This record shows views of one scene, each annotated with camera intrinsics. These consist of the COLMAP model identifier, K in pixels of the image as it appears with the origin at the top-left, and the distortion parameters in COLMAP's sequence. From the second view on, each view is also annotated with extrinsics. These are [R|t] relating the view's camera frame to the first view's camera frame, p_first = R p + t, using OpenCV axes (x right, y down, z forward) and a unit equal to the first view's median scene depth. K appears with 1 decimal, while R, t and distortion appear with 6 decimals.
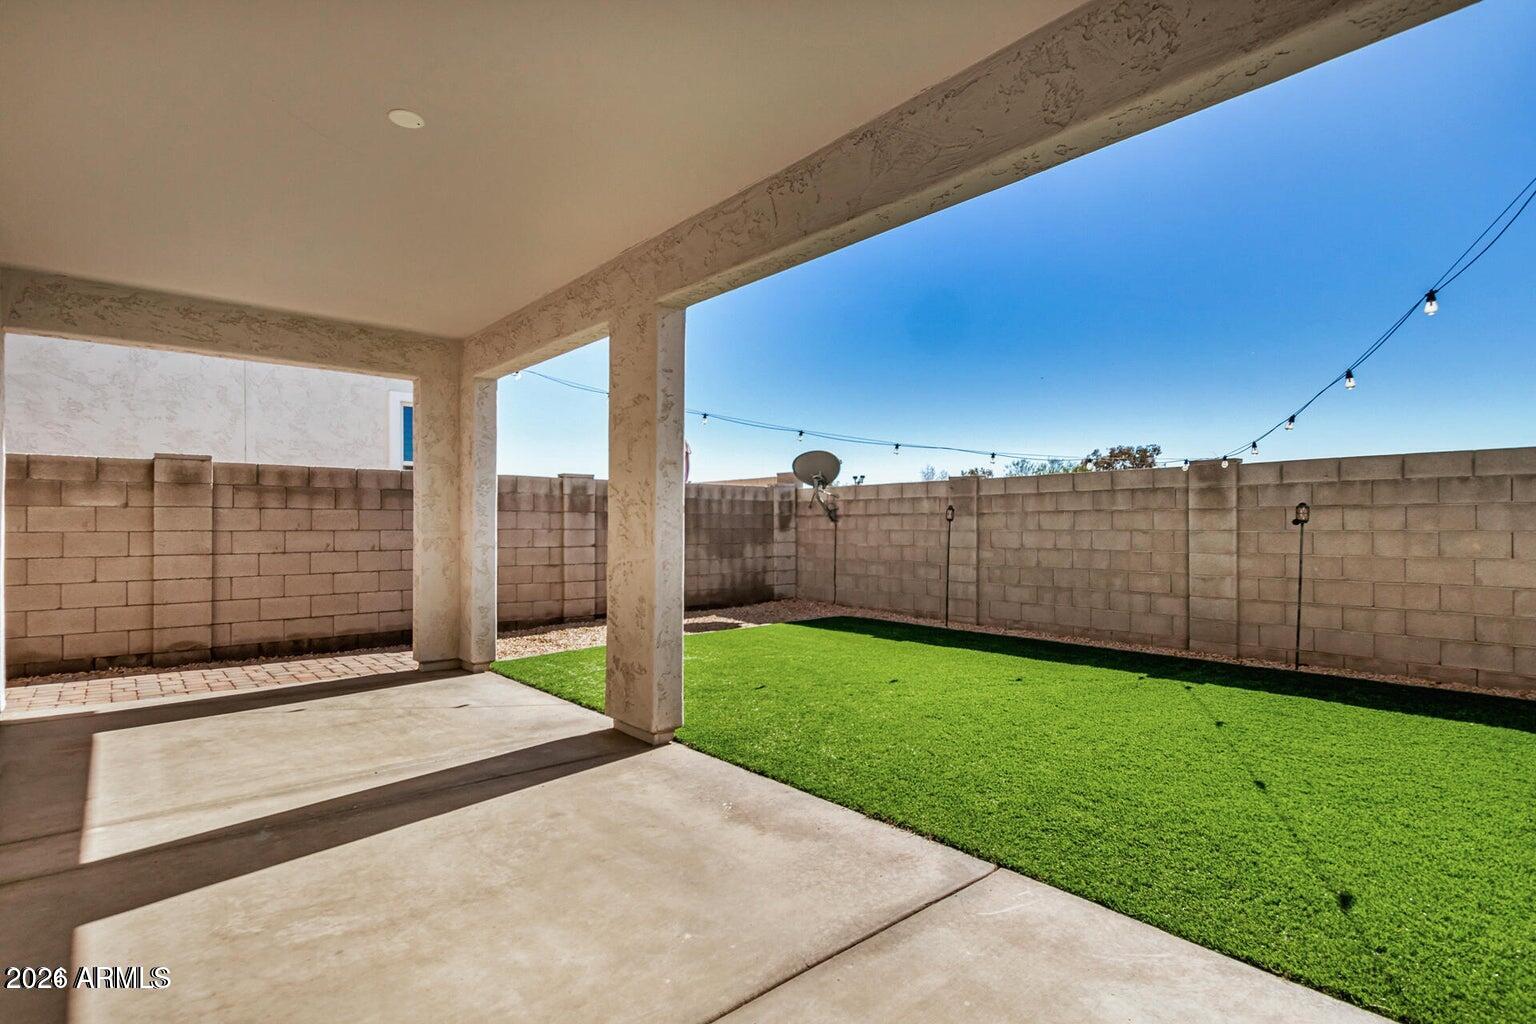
lens RADIAL K [[745.5, 0, 765.4], [0, 745.5, 522.8], [0, 0, 1]] dist [0.005220, 0.000185]
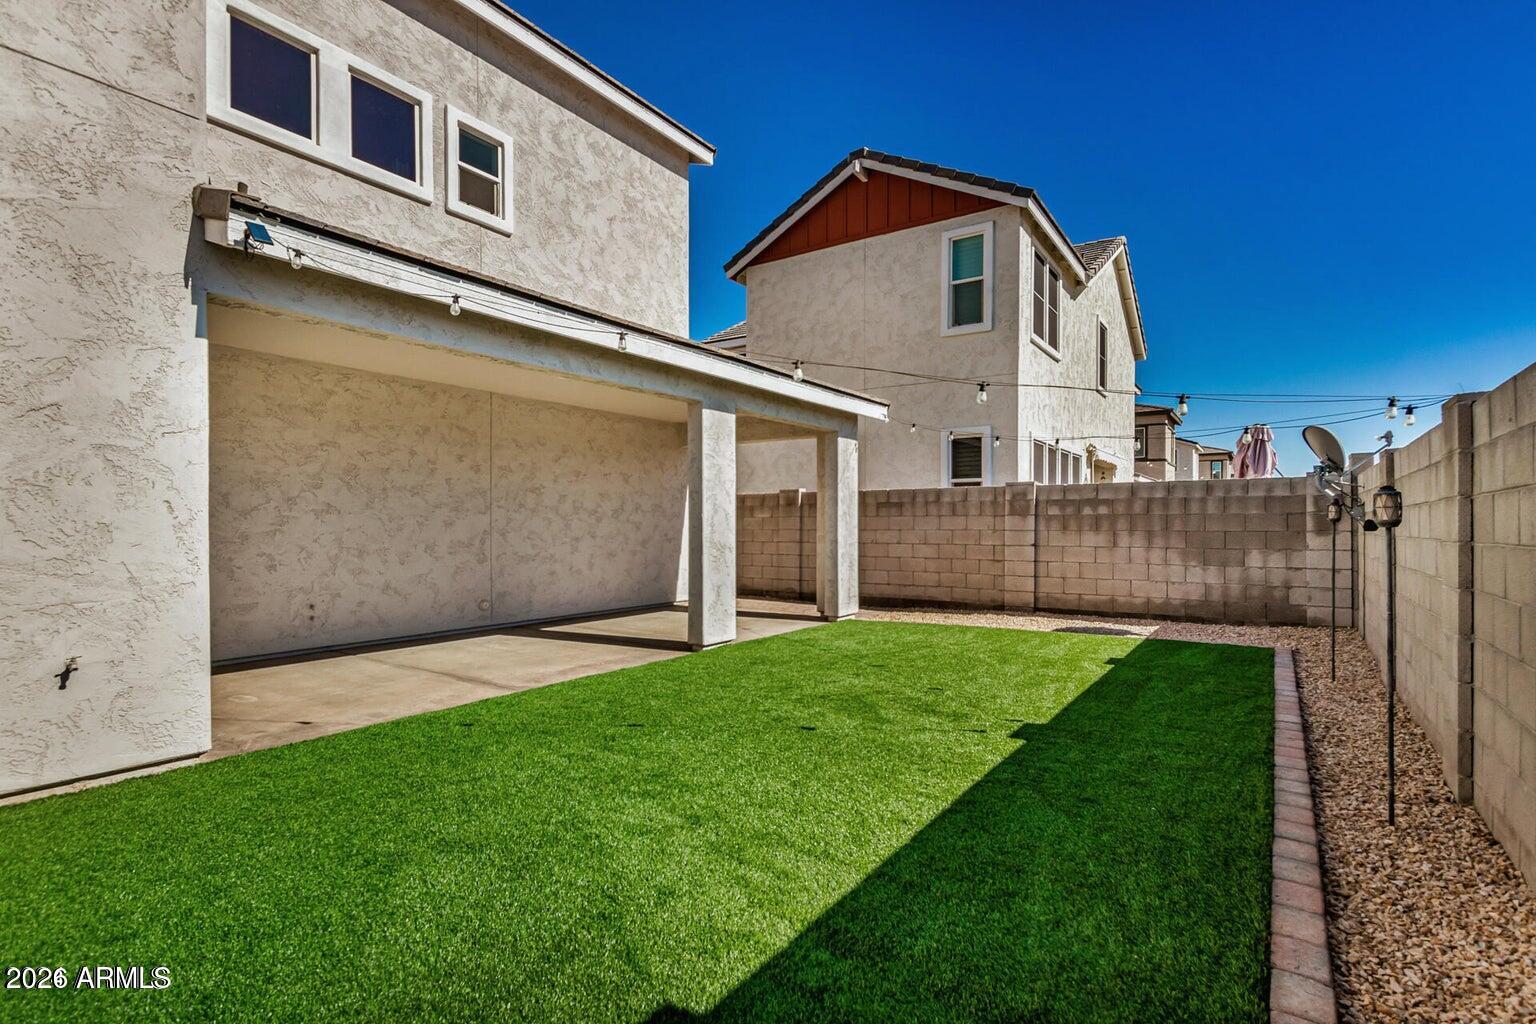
lens RADIAL K [[741.5, 0, 769.0], [0, 741.5, 528.0], [0, 0, 1]] dist [0.003293, 0.000340]
pose [[0.250935, 0.004538, -0.967993, 1.076060], [0.003314, 0.999979, 0.005547, -0.003719], [0.967998, -0.004600, 0.250915, 0.490882]]
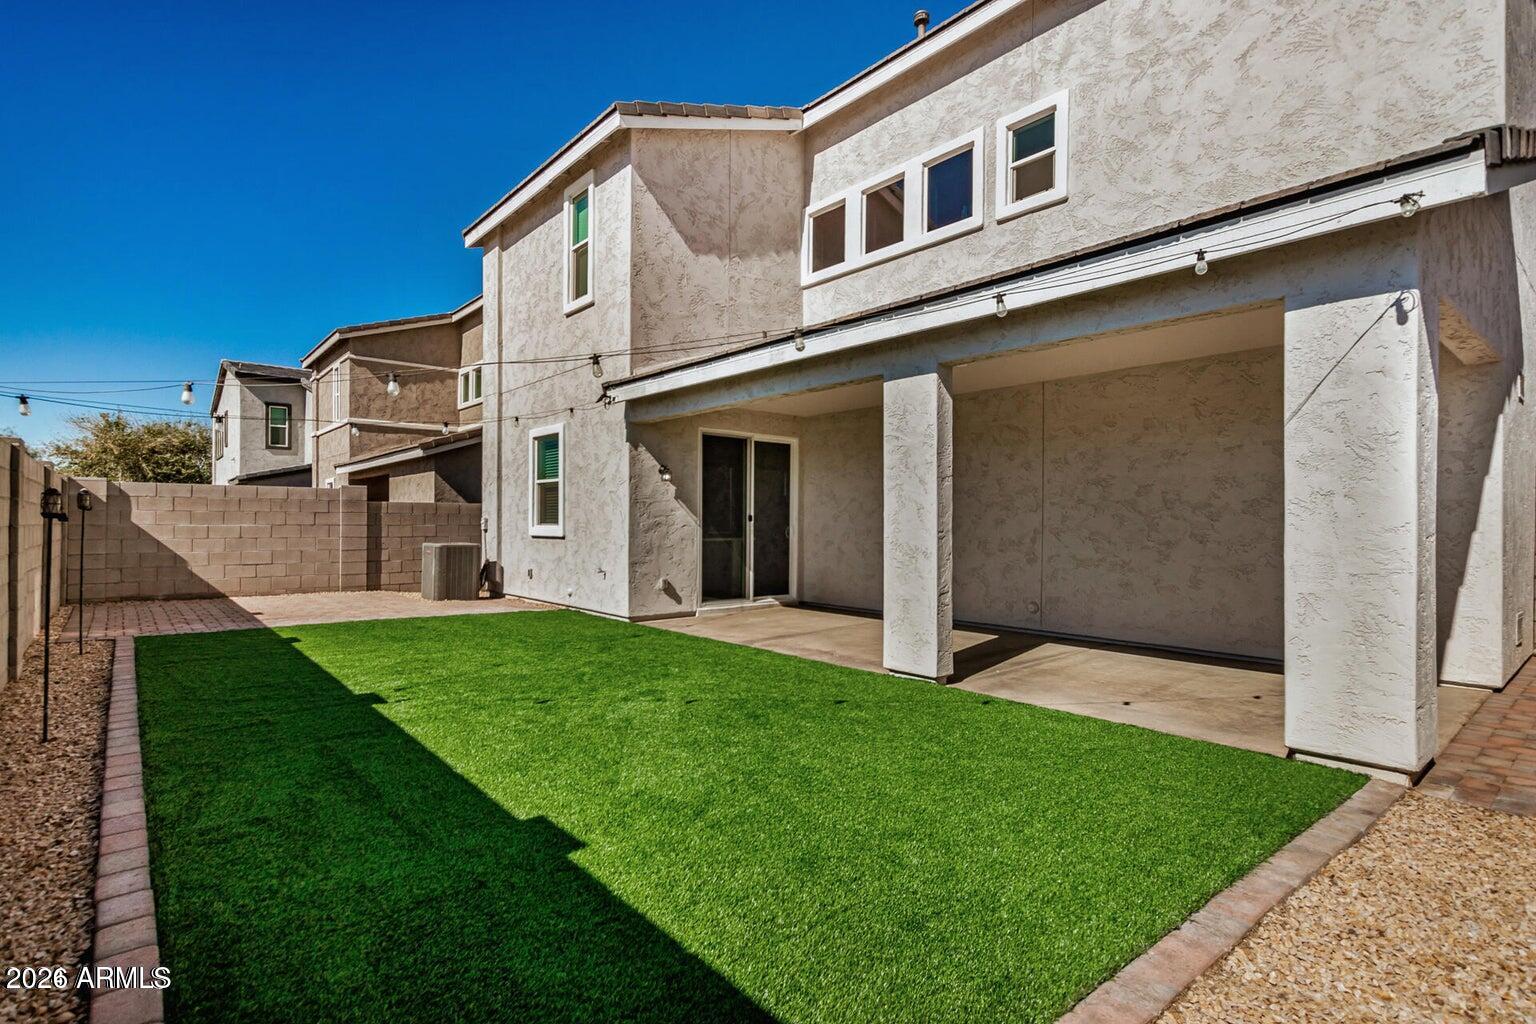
lens RADIAL K [[745.5, 0, 765.4], [0, 745.5, 522.8], [0, 0, 1]] dist [0.005220, 0.000185]
pose [[-0.999865, -0.005787, 0.015392, 0.063482], [-0.005840, 0.999977, -0.003390, 0.002507], [-0.015372, -0.003479, -0.999876, 1.654359]]
